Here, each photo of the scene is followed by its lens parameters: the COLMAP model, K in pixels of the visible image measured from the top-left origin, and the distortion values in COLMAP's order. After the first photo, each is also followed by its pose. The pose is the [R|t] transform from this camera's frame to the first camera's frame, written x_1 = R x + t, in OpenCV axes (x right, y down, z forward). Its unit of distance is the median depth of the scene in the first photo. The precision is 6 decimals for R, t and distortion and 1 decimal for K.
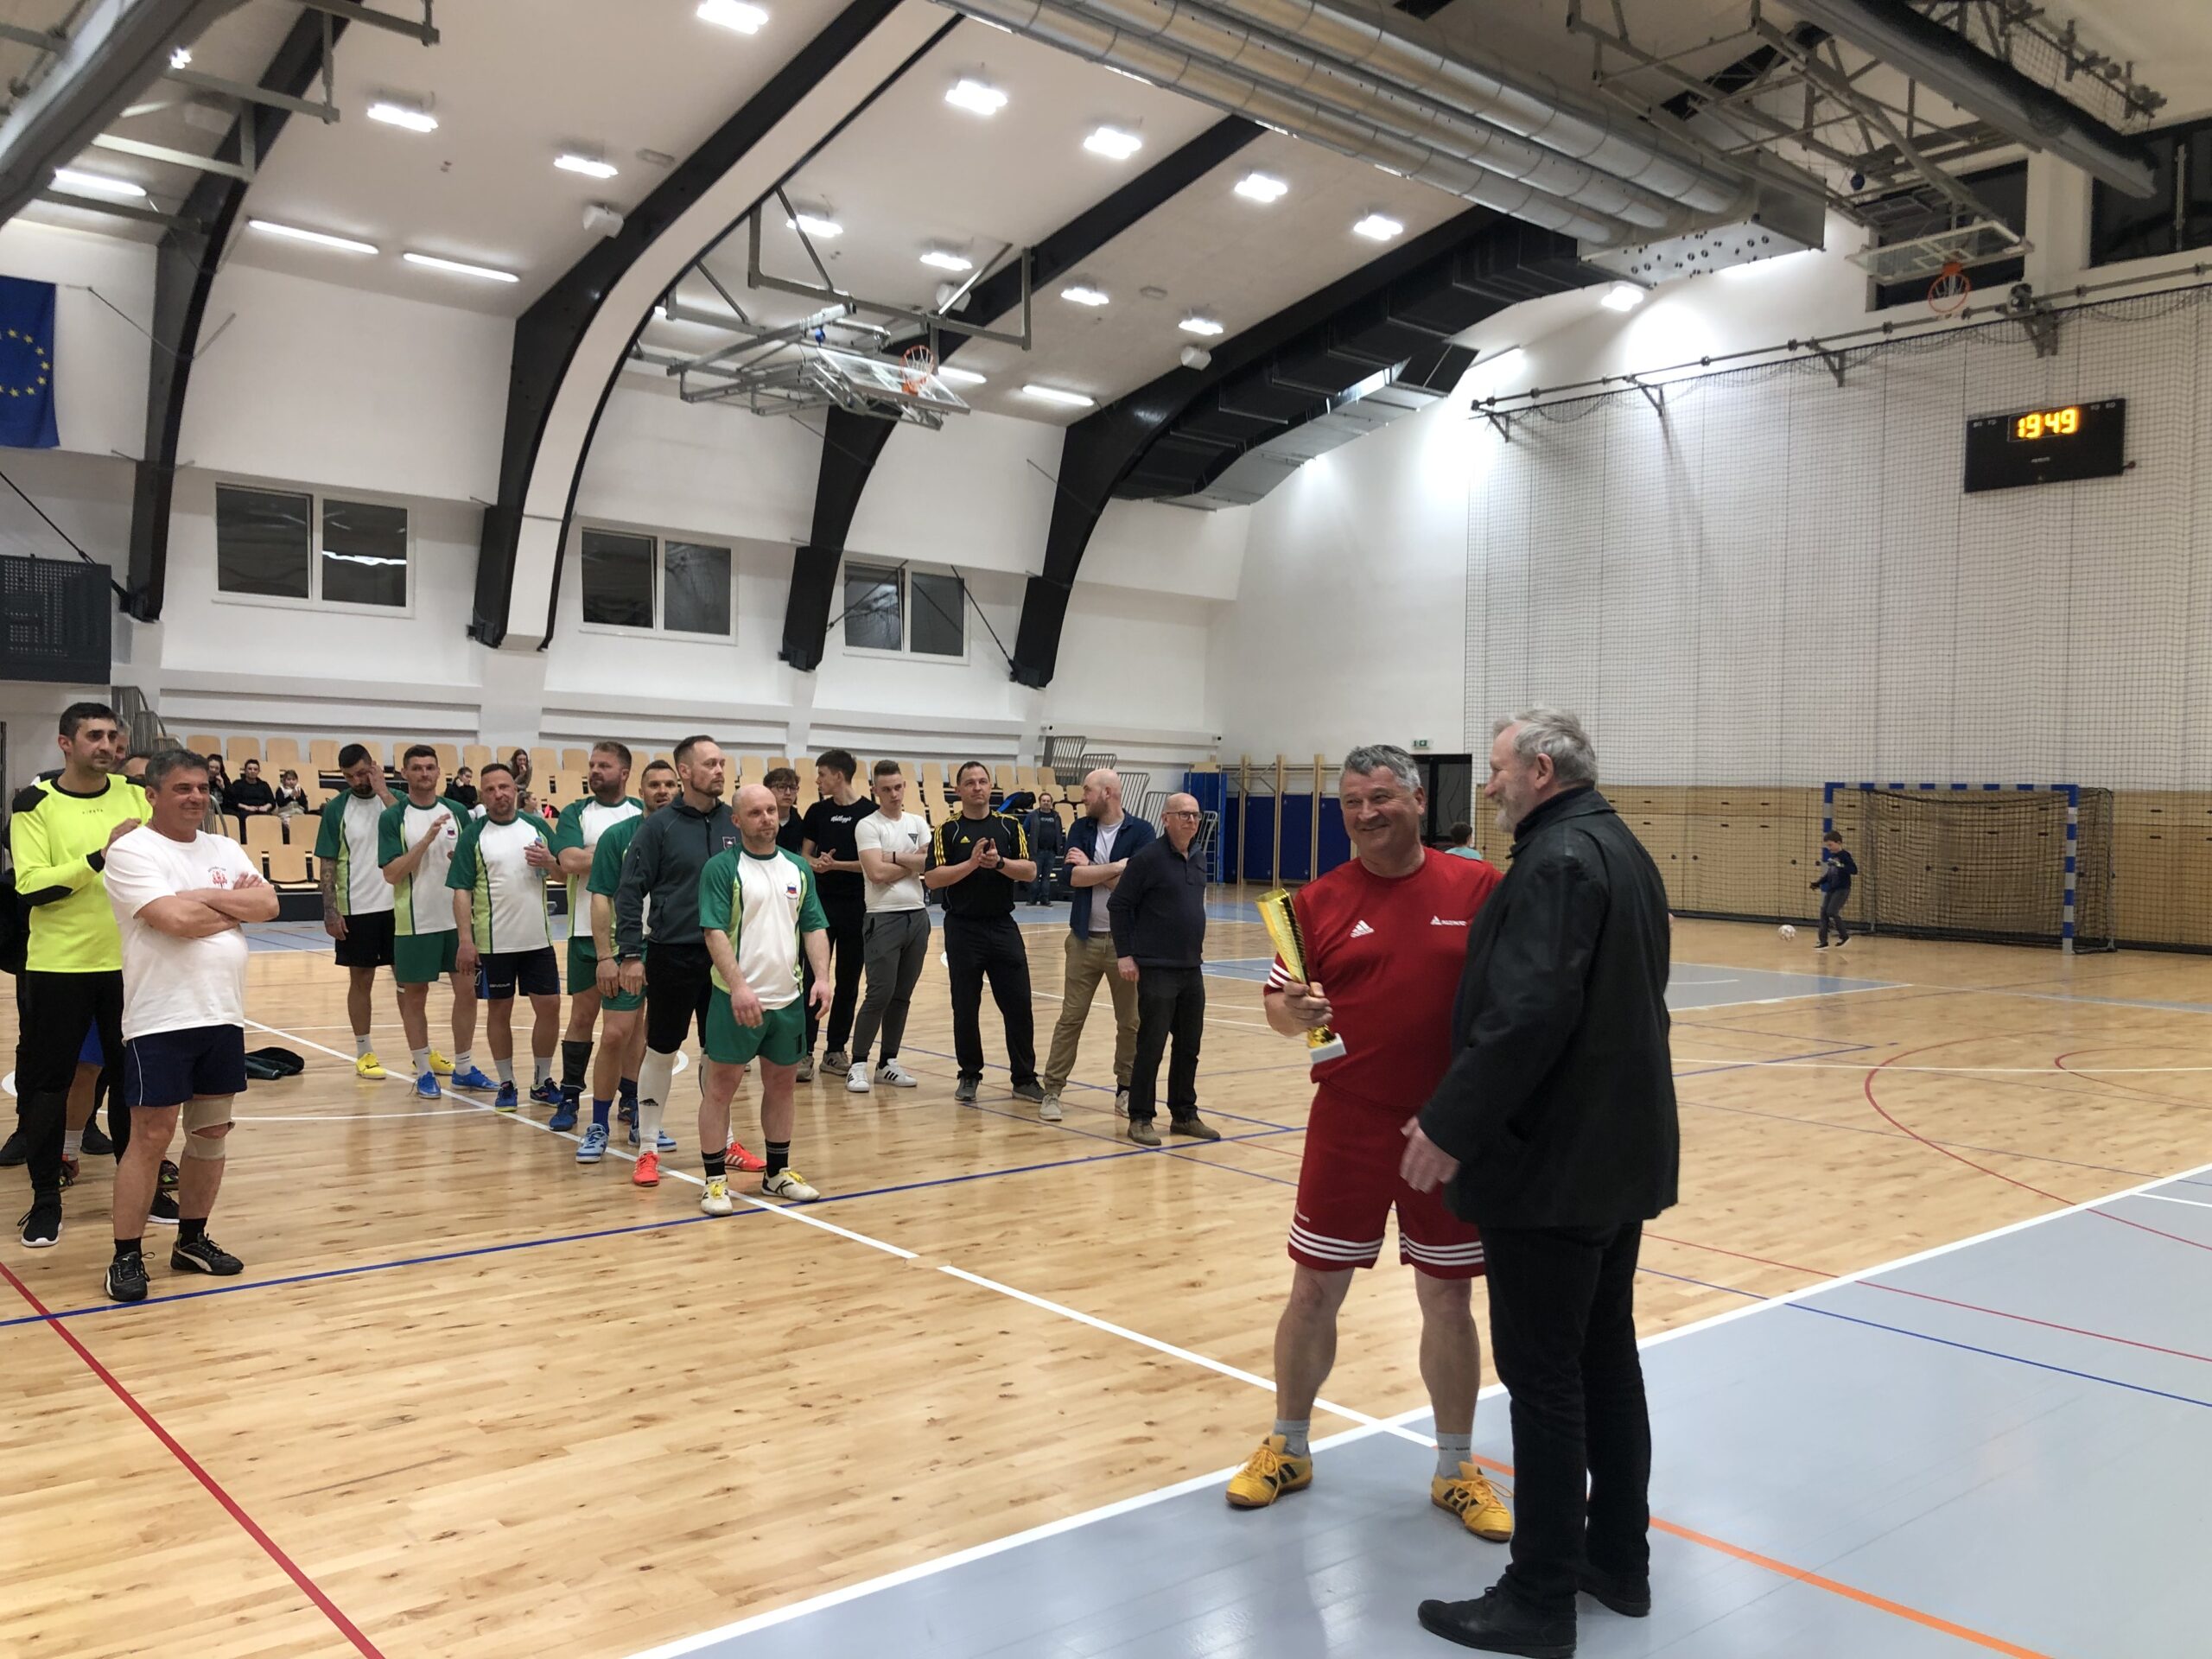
lens RADIAL K [[1878.7, 0, 1099.9], [0, 1878.7, 823.5], [0, 0, 1]] dist [-0.004342, 0.033436]
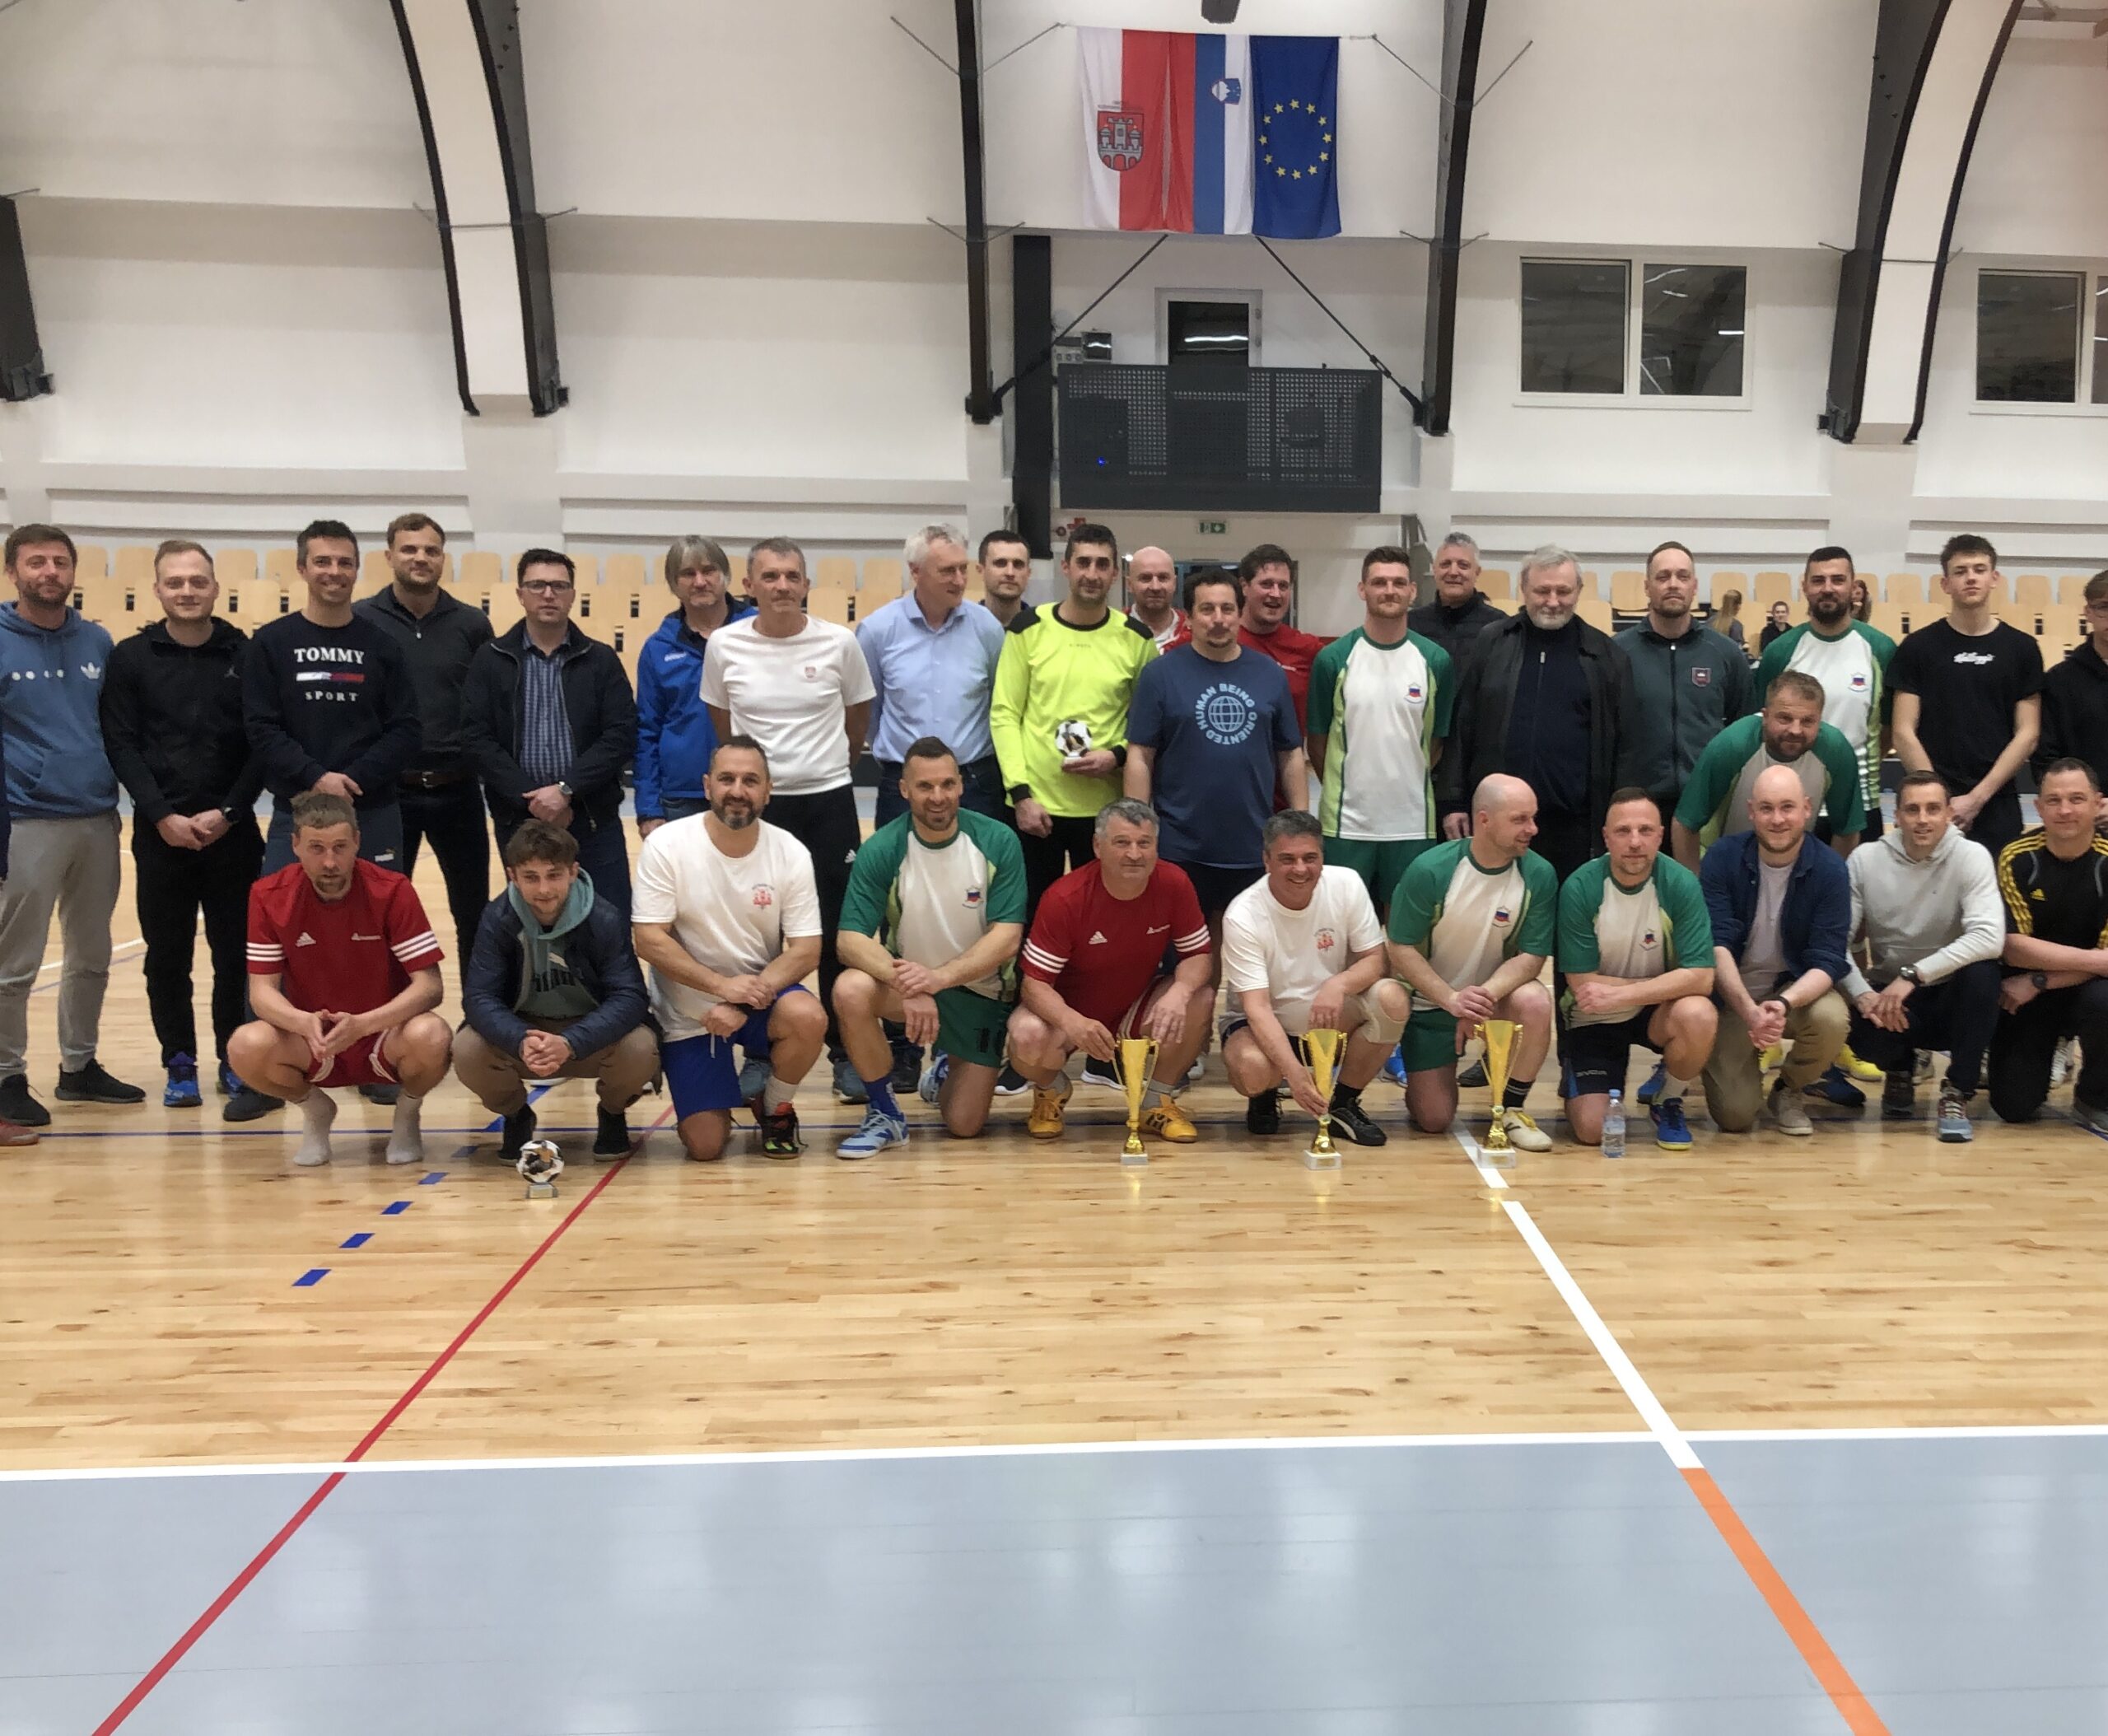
lens RADIAL K [[2444.4, 0, 1061.6], [0, 2444.4, 868.6], [0, 0, 1]] dist [0.068834, 0.000000]
pose [[0.813671, 0.049549, -0.579211, 0.381615], [-0.004425, 0.996860, 0.079061, 0.018531], [0.581309, -0.061767, 0.811335, 0.072273]]
